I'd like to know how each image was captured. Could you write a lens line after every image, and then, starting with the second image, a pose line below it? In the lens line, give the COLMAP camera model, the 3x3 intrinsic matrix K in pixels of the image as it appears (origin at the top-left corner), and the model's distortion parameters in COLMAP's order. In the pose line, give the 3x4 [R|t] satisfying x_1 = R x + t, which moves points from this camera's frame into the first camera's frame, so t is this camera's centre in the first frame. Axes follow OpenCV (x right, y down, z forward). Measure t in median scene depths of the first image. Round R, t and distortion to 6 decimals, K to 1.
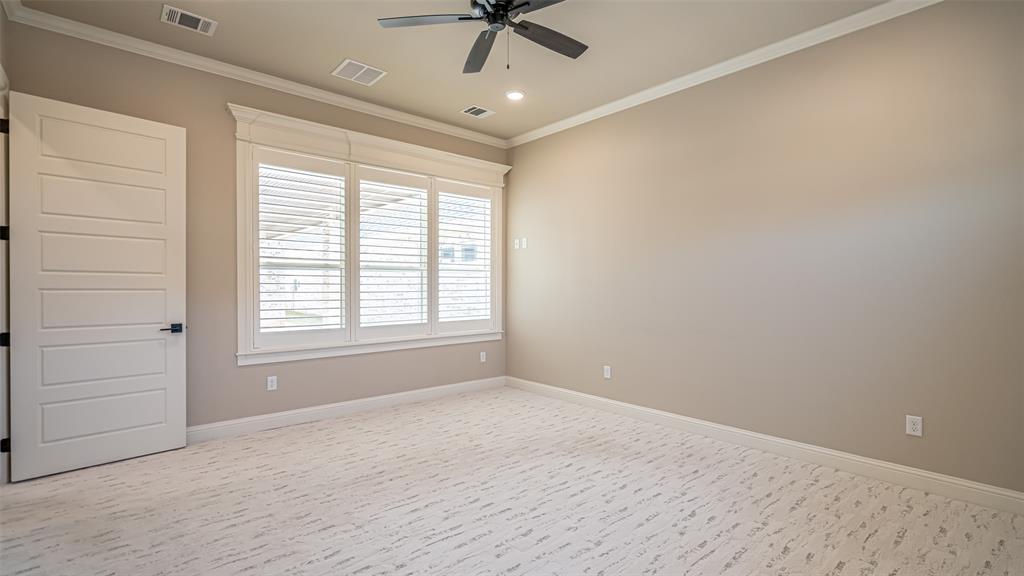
lens RADIAL K [[460.2, 0, 509.0], [0, 460.2, 289.0], [0, 0, 1]] dist [-0.009085, 0.001484]
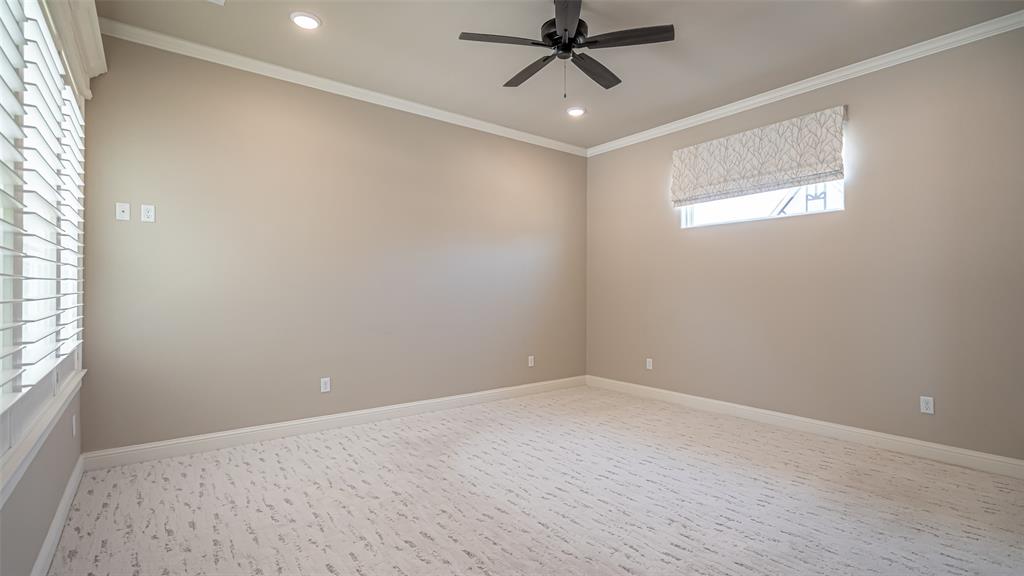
lens RADIAL K [[460.2, 0, 519.1], [0, 460.2, 291.1], [0, 0, 1]] dist [-0.009085, 0.001484]
pose [[0.039712, -0.003457, 0.999205, -0.740961], [-0.009335, 0.999949, 0.003830, -0.007746], [-0.999168, -0.009479, 0.039678, 0.676714]]
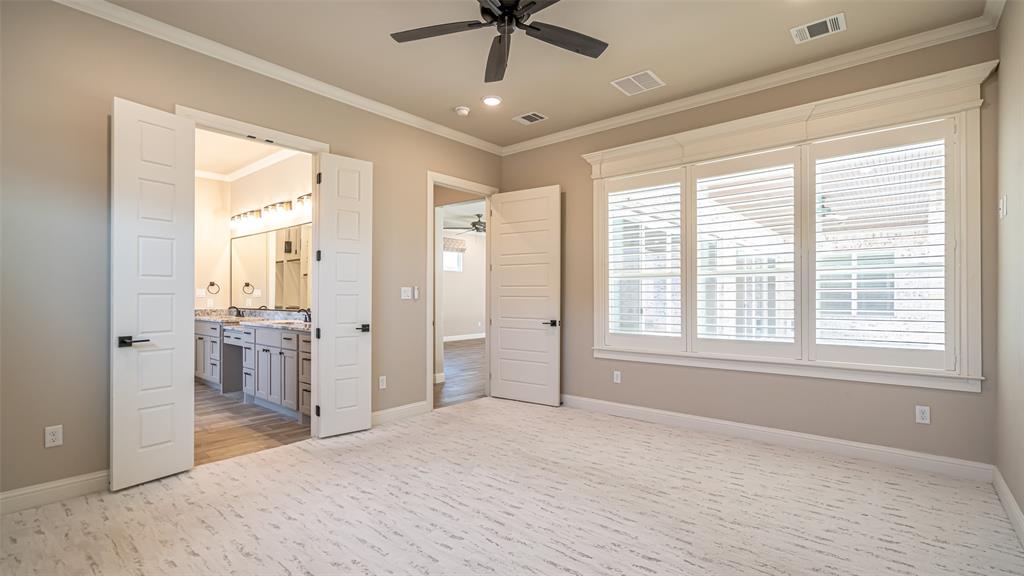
lens RADIAL K [[460.2, 0, 501.4], [0, 460.2, 290.3], [0, 0, 1]] dist [-0.009085, 0.001484]
pose [[0.146002, -0.009859, -0.989235, 0.606072], [-0.000315, 0.999950, -0.010013, -0.004182], [0.989284, 0.001773, 0.145992, 0.535558]]
